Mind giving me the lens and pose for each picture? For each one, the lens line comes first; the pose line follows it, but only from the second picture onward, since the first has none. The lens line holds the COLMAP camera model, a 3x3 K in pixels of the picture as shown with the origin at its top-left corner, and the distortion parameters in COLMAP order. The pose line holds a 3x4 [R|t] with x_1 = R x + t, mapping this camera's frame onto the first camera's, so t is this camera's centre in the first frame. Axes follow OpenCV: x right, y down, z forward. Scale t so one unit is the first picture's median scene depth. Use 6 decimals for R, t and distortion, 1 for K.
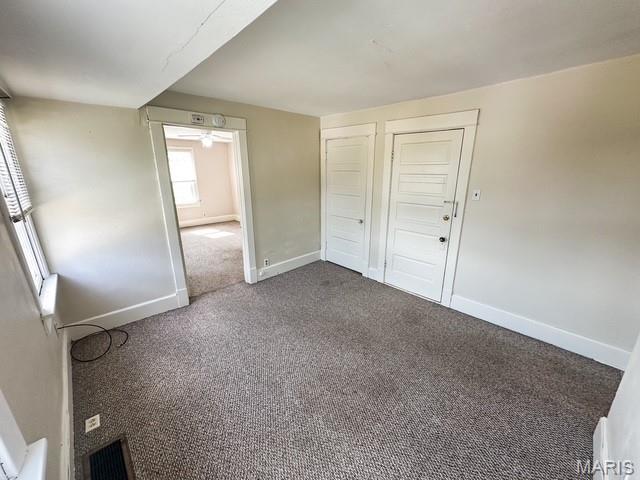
lens RADIAL K [[255.5, 0, 320.0], [0, 255.5, 240.0], [0, 0, 1]] dist [0.000835, 0.000009]
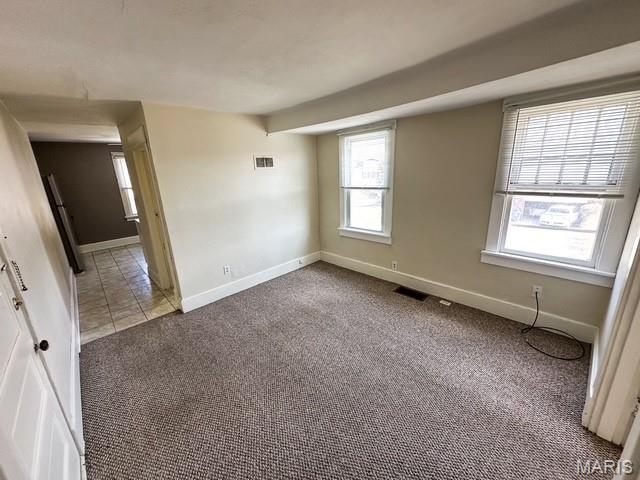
lens RADIAL K [[255.5, 0, 320.0], [0, 255.5, 240.0], [0, 0, 1]] dist [0.000835, 0.000009]
pose [[-0.999039, 0.043818, 0.000929, -0.005078], [0.038017, 0.855841, 0.515839, -0.515447], [0.021808, 0.515379, -0.856685, 1.821590]]
